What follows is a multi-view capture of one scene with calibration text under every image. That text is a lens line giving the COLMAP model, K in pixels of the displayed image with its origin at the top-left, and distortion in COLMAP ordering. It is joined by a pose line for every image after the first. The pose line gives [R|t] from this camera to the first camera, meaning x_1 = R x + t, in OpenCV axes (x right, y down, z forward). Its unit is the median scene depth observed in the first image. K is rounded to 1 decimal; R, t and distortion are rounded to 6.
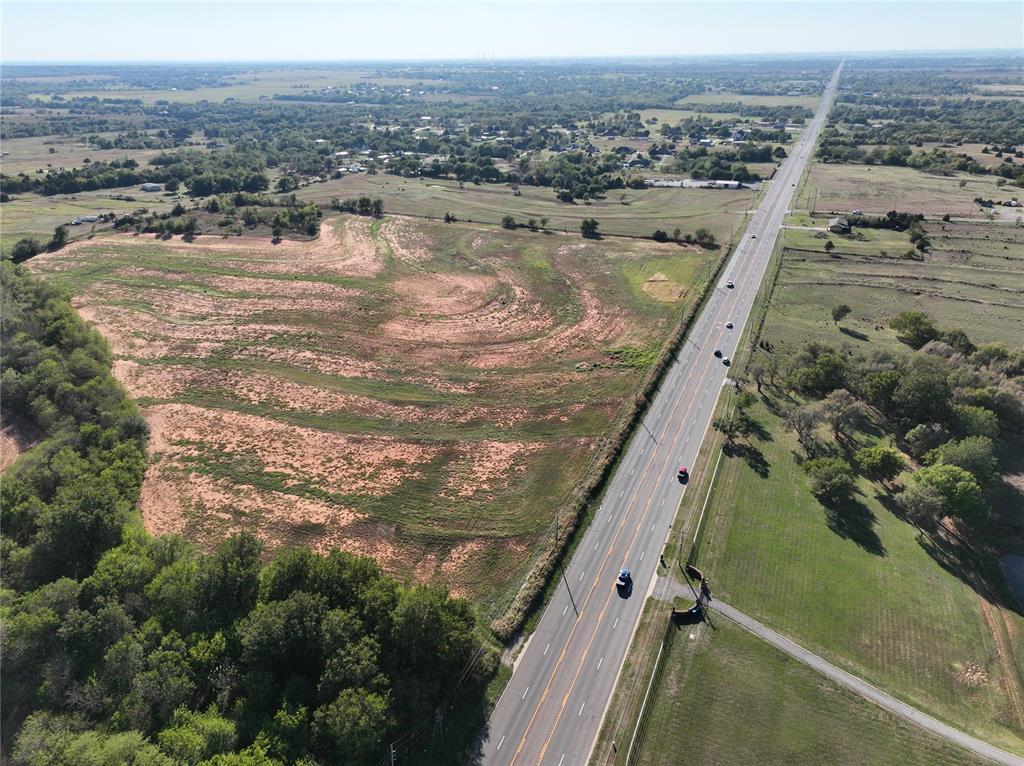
lens RADIAL K [[720.6, 0, 509.2], [0, 720.6, 384.4], [0, 0, 1]] dist [-0.002463, 0.020497]
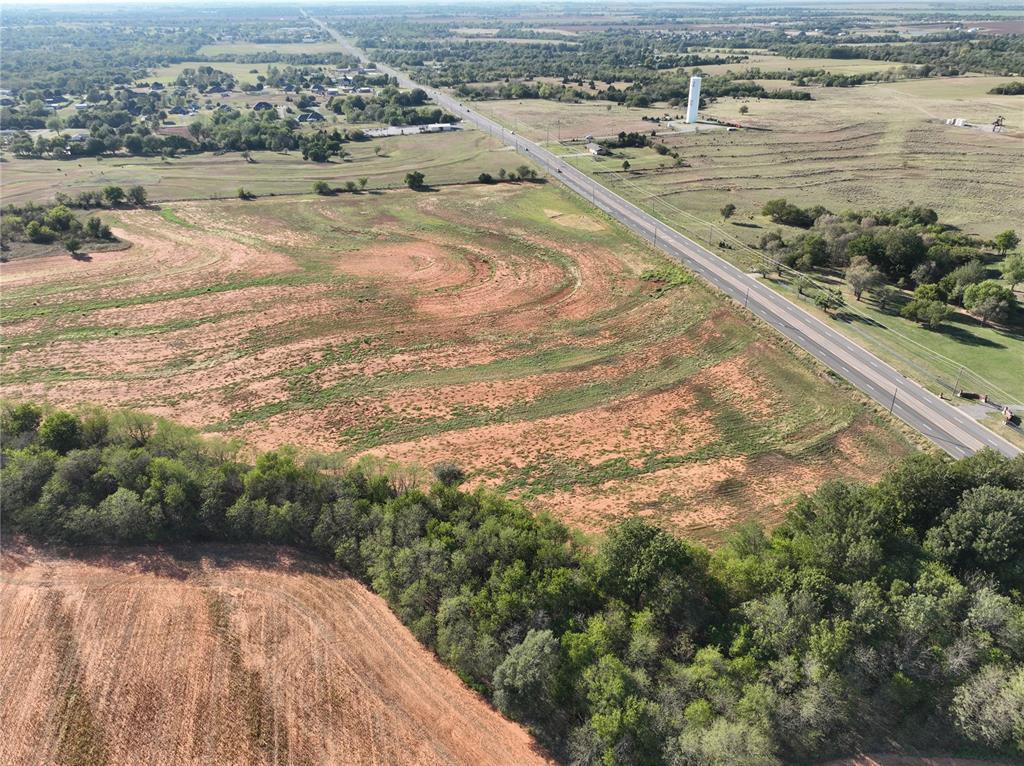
lens RADIAL K [[720.6, 0, 509.6], [0, 720.6, 385.0], [0, 0, 1]] dist [-0.002463, 0.020497]
pose [[0.778672, -0.297301, 0.552523, -0.562696], [0.263867, 0.954120, 0.141524, -0.083050], [-0.569249, 0.035592, 0.821395, 0.198309]]
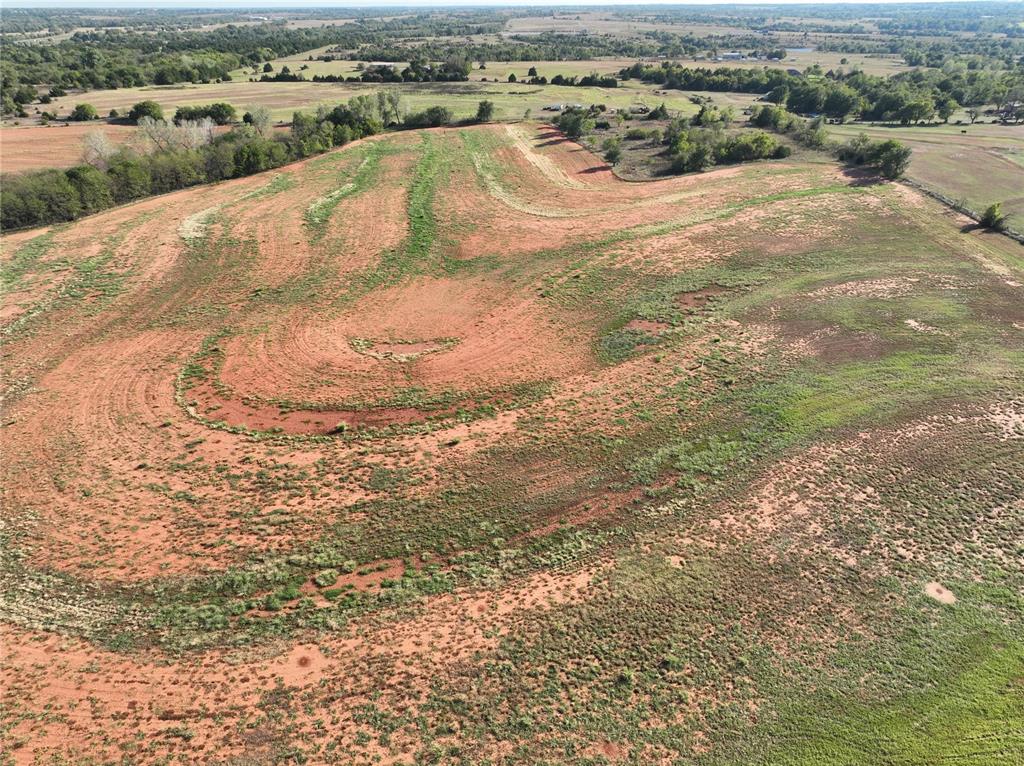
lens RADIAL K [[720.6, 0, 511.8], [0, 720.6, 381.2], [0, 0, 1]] dist [-0.002463, 0.020497]
pose [[0.367207, 0.438483, -0.820300, 0.269911], [-0.385788, 0.874275, 0.294637, -0.255147], [0.846361, 0.208269, 0.490202, 0.907557]]
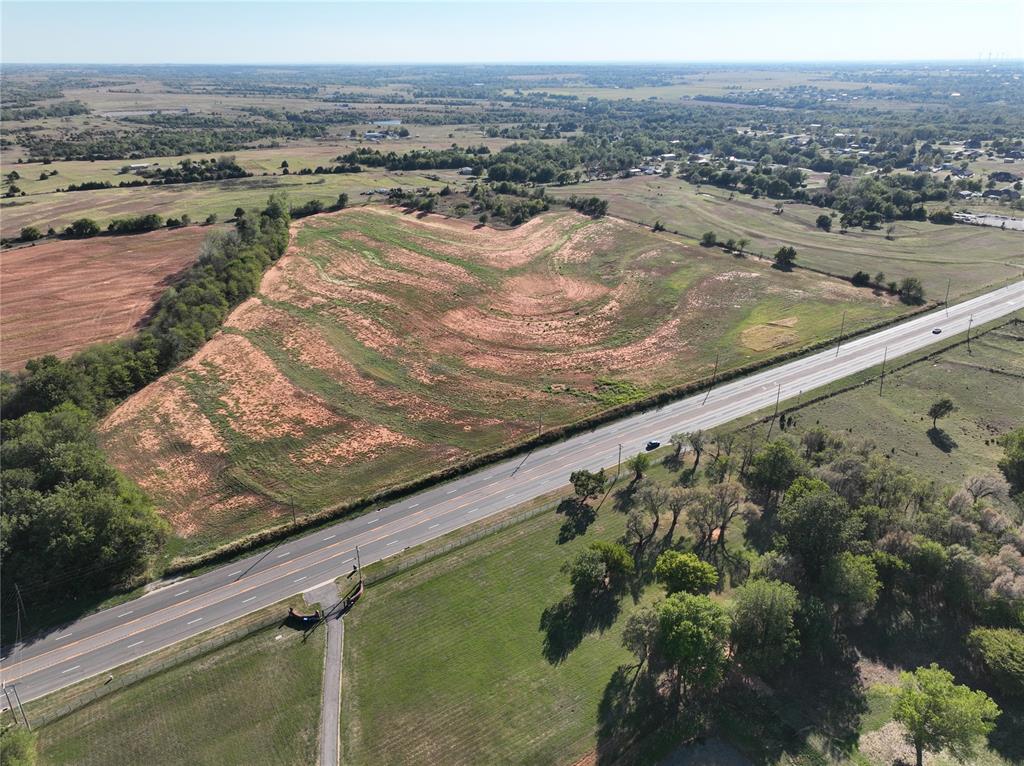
lens RADIAL K [[720.6, 0, 509.8], [0, 720.6, 380.9], [0, 0, 1]] dist [-0.002463, 0.020497]
pose [[0.830779, 0.233538, -0.505239, 0.430843], [-0.235927, 0.969894, 0.060376, -0.062513], [0.504128, 0.069040, 0.860865, 0.120745]]
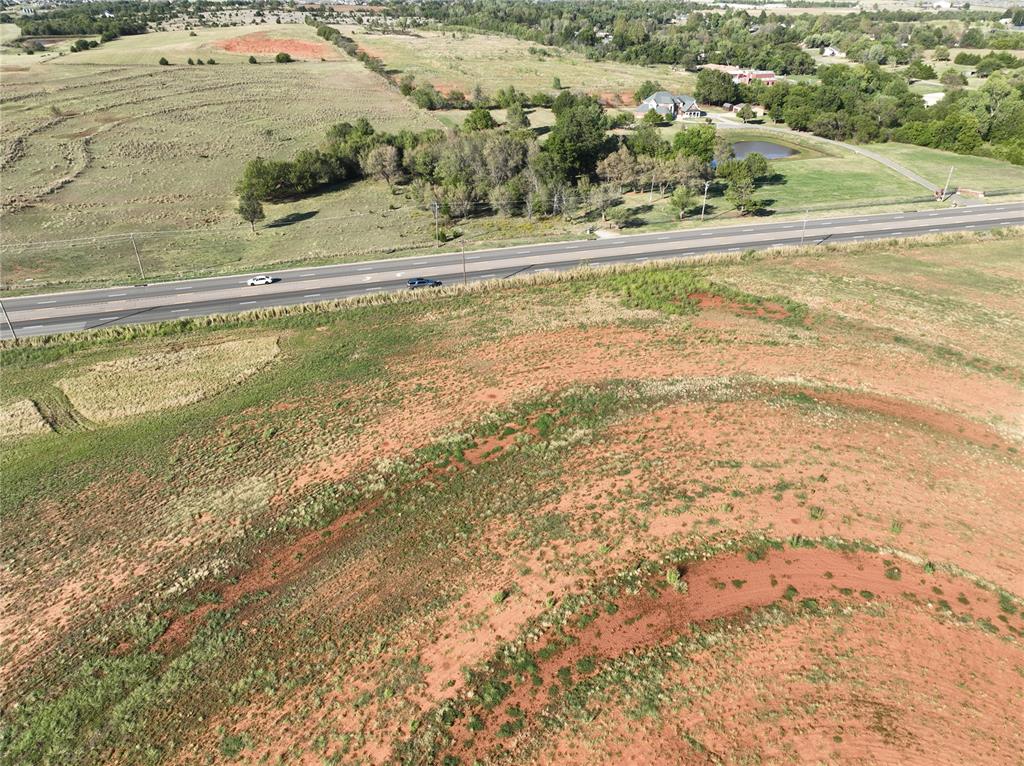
lens RADIAL K [[720.6, 0, 511.1], [0, 720.6, 385.5], [0, 0, 1]] dist [-0.002463, 0.020497]
pose [[-0.664933, -0.363930, 0.652242, -0.094340], [0.317131, 0.653072, 0.687695, -0.313752], [-0.676233, 0.664117, -0.318836, 1.066498]]
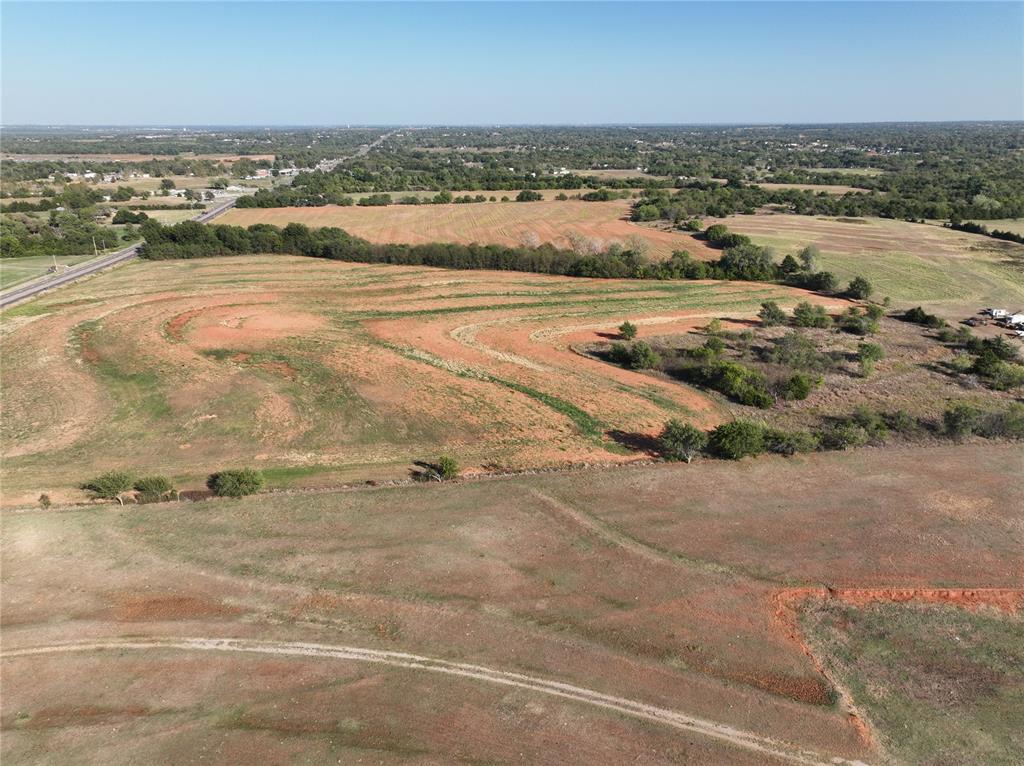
lens RADIAL K [[720.6, 0, 511.3], [0, 720.6, 384.4], [0, 0, 1]] dist [-0.002463, 0.020497]
pose [[-0.868803, 0.182508, -0.460297, 0.047828], [-0.195320, 0.727900, 0.657276, -0.721983], [0.455008, 0.660948, -0.596754, 1.770203]]
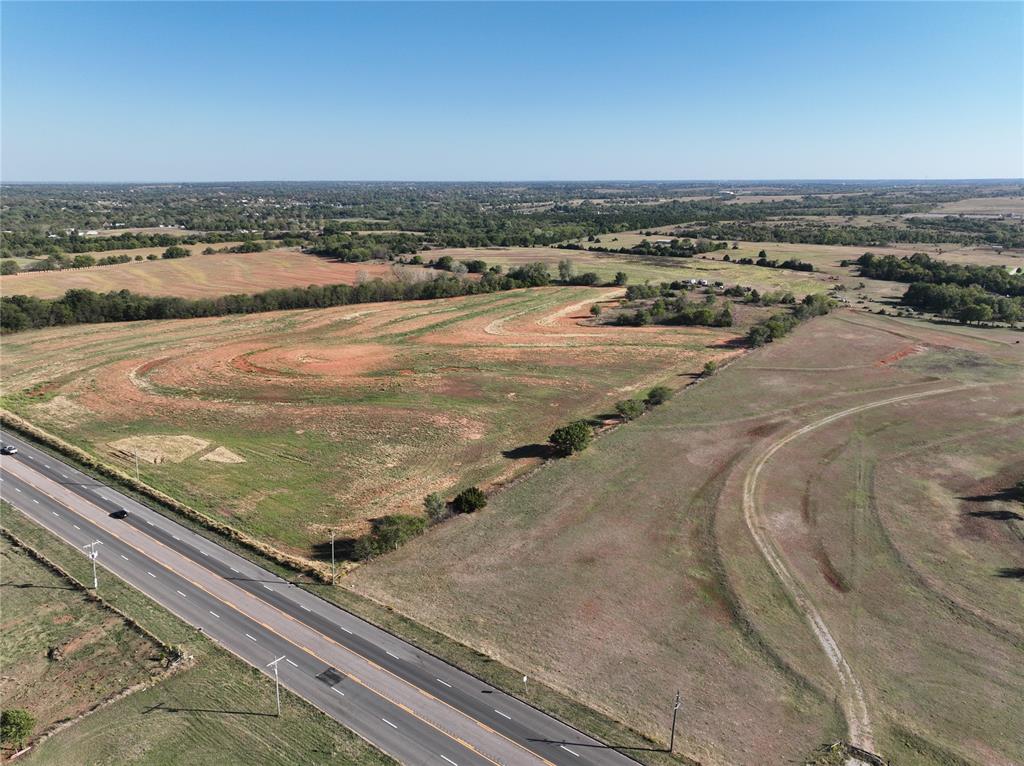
lens RADIAL K [[720.6, 0, 511.4], [0, 720.6, 381.7], [0, 0, 1]] dist [-0.002463, 0.020497]
pose [[-0.258541, 0.273569, -0.926454, 0.738351], [-0.399747, 0.842793, 0.360420, -0.553803], [0.879408, 0.463530, -0.108538, 1.388670]]
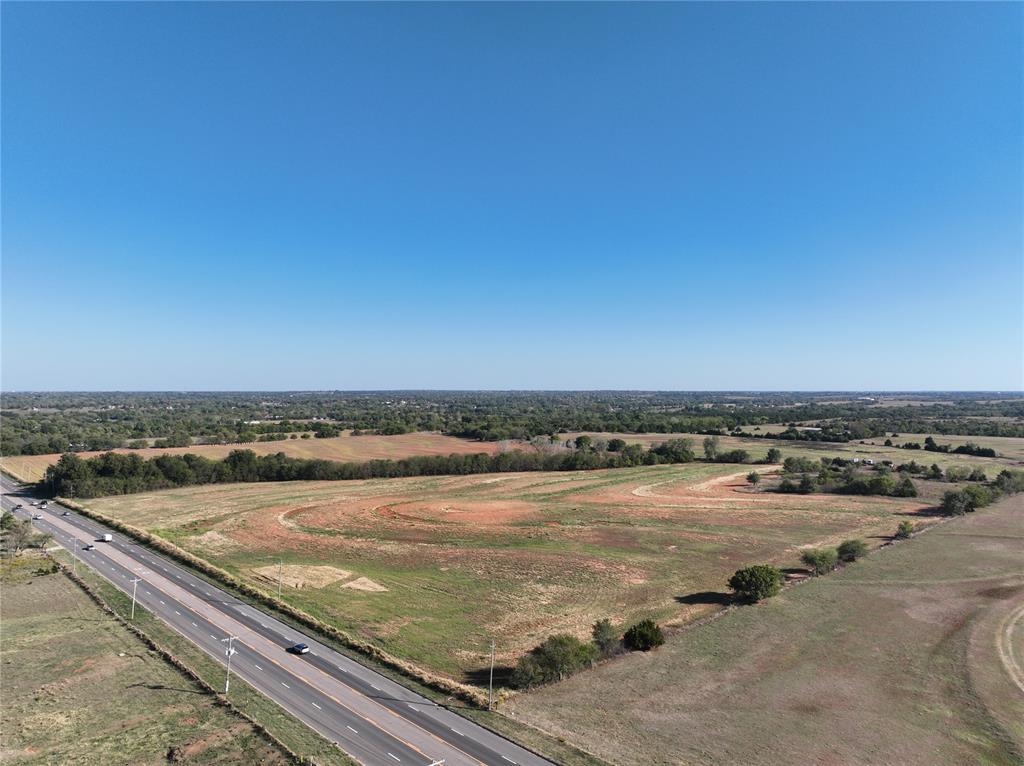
lens RADIAL K [[720.6, 0, 511.9], [0, 720.6, 389.3], [0, 0, 1]] dist [-0.002463, 0.020497]
pose [[-0.420626, 0.010867, -0.907169, 0.716908], [-0.375805, 0.908019, 0.185126, -0.468223], [0.825738, 0.418788, -0.377853, 1.381933]]
